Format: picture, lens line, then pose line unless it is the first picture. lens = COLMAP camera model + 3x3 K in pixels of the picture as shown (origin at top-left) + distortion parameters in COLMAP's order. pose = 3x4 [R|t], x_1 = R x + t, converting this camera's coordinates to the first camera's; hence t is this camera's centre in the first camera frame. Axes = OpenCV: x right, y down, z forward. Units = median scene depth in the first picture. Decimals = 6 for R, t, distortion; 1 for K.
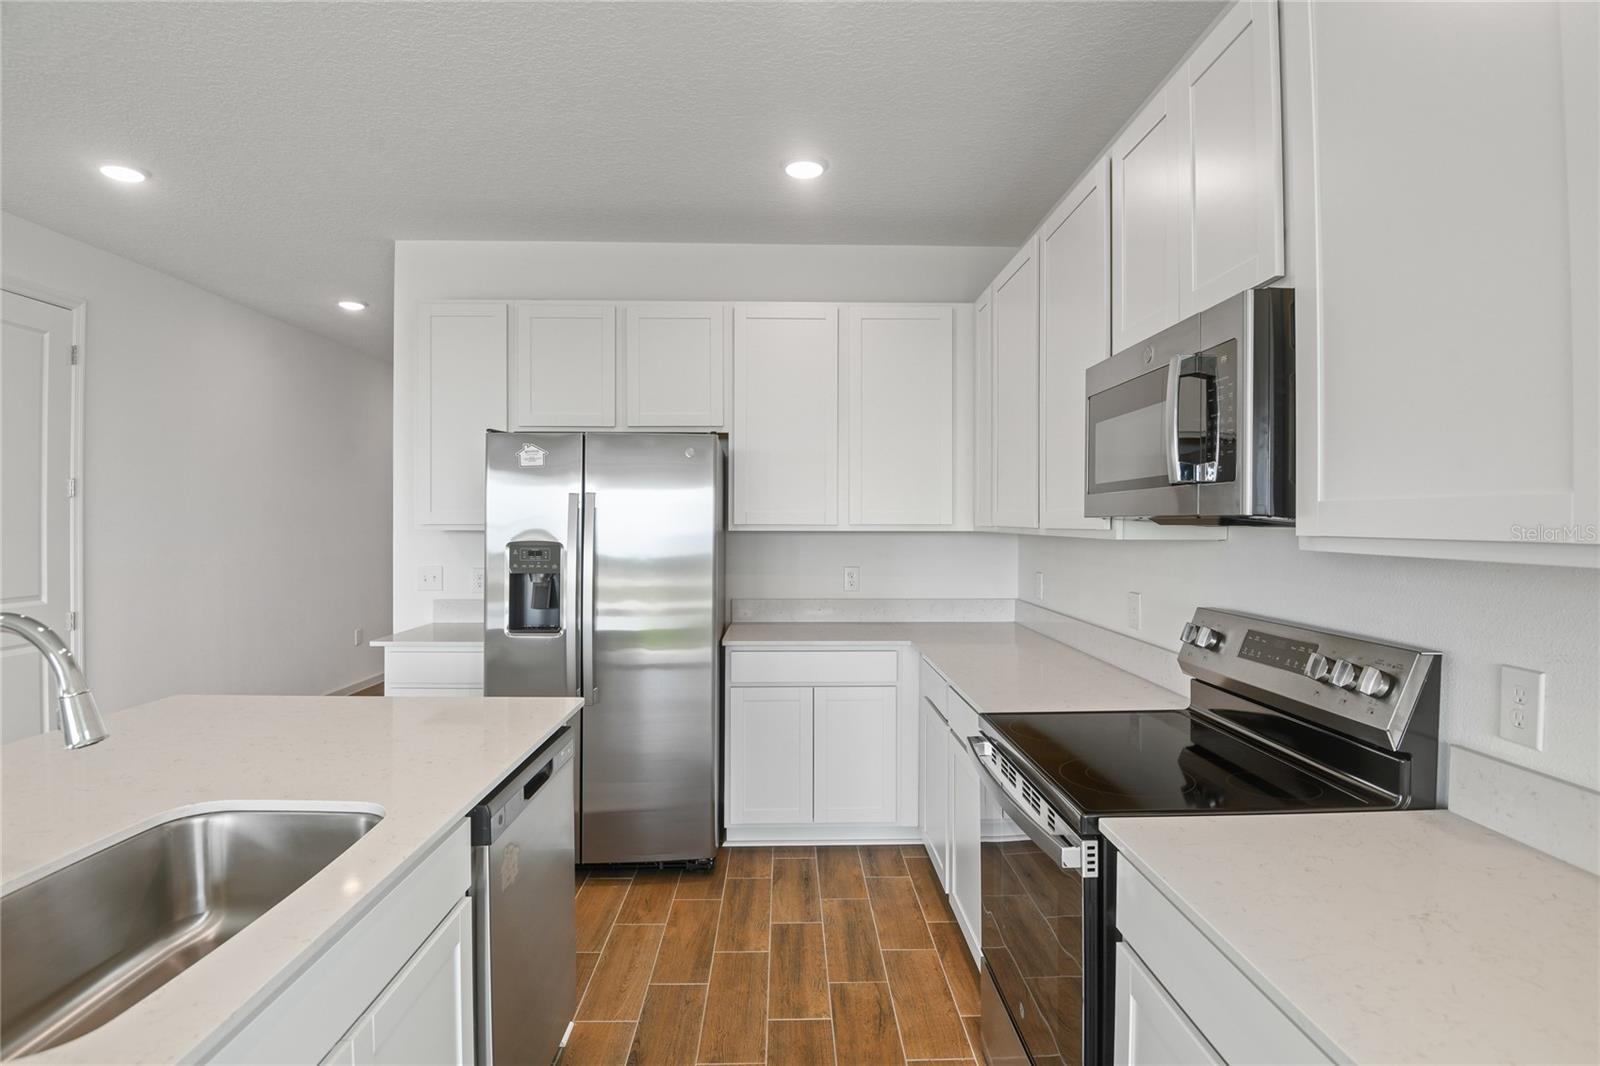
lens RADIAL K [[814.4, 0, 796.5], [0, 814.4, 536.7], [0, 0, 1]] dist [0.004523, -0.002087]
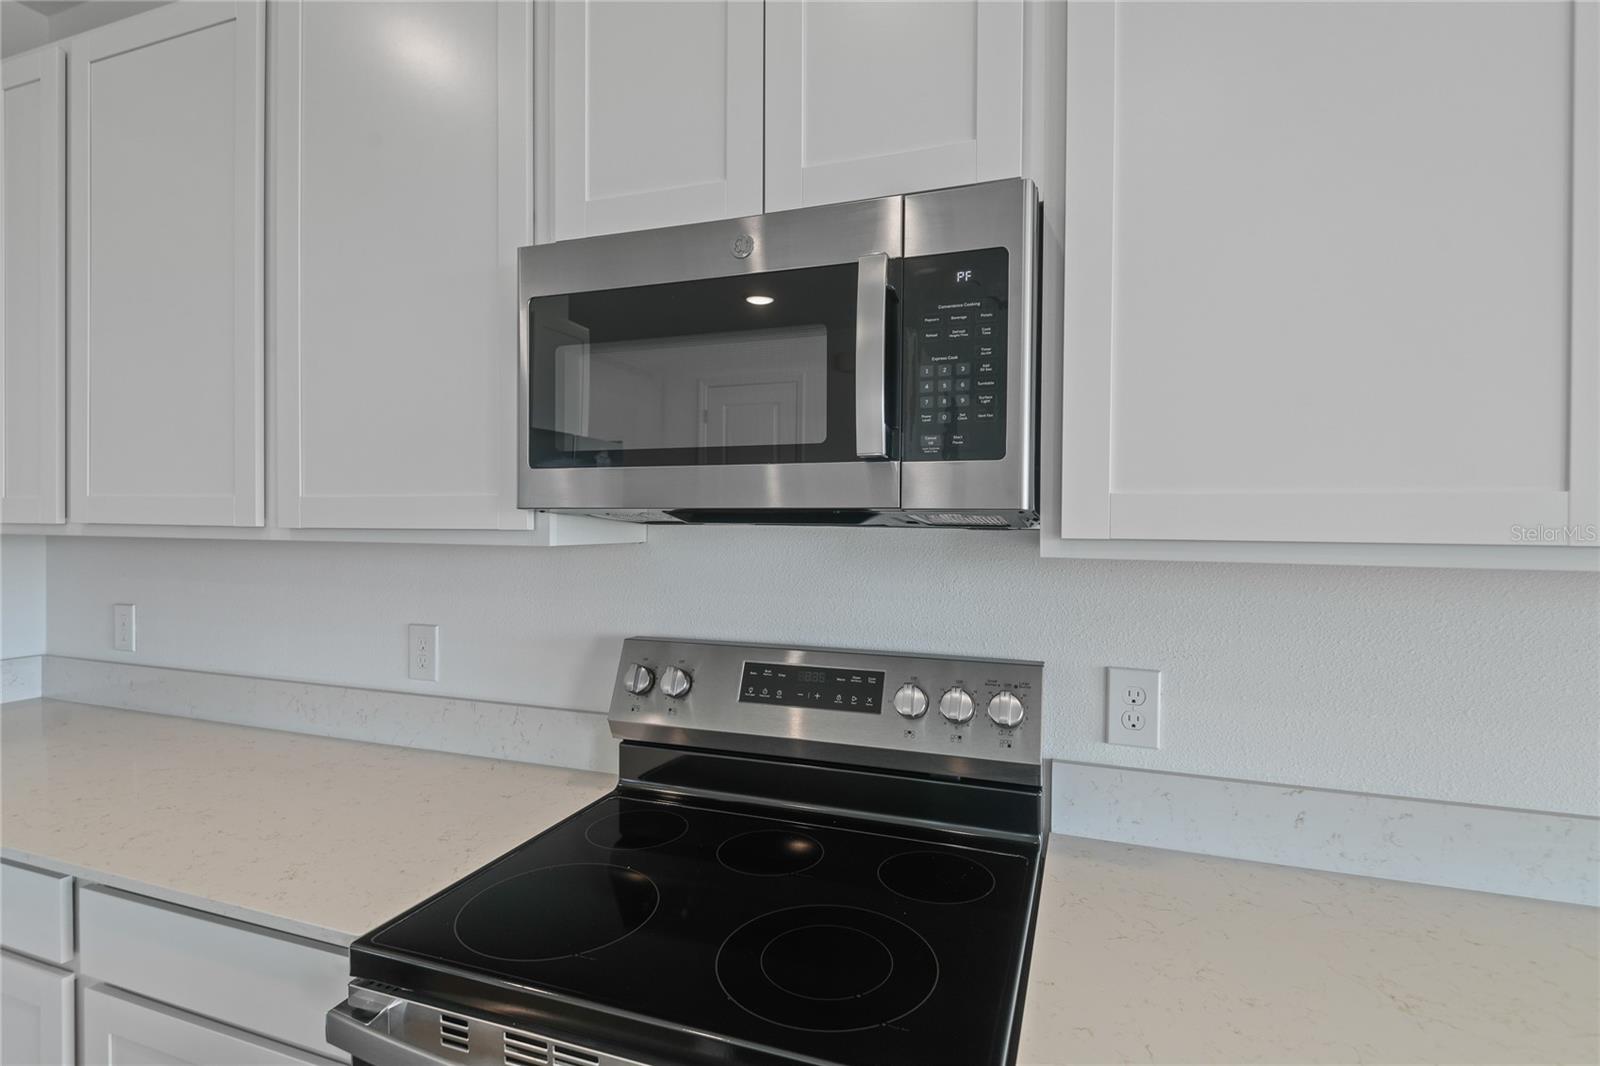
lens RADIAL K [[814.4, 0, 801.6], [0, 814.4, 522.9], [0, 0, 1]] dist [0.004523, -0.002087]
pose [[0.364384, -0.005101, 0.931235, -0.102663], [0.011877, 0.999929, 0.000830, -0.011579], [-0.931173, 0.010758, 0.364419, 0.605648]]
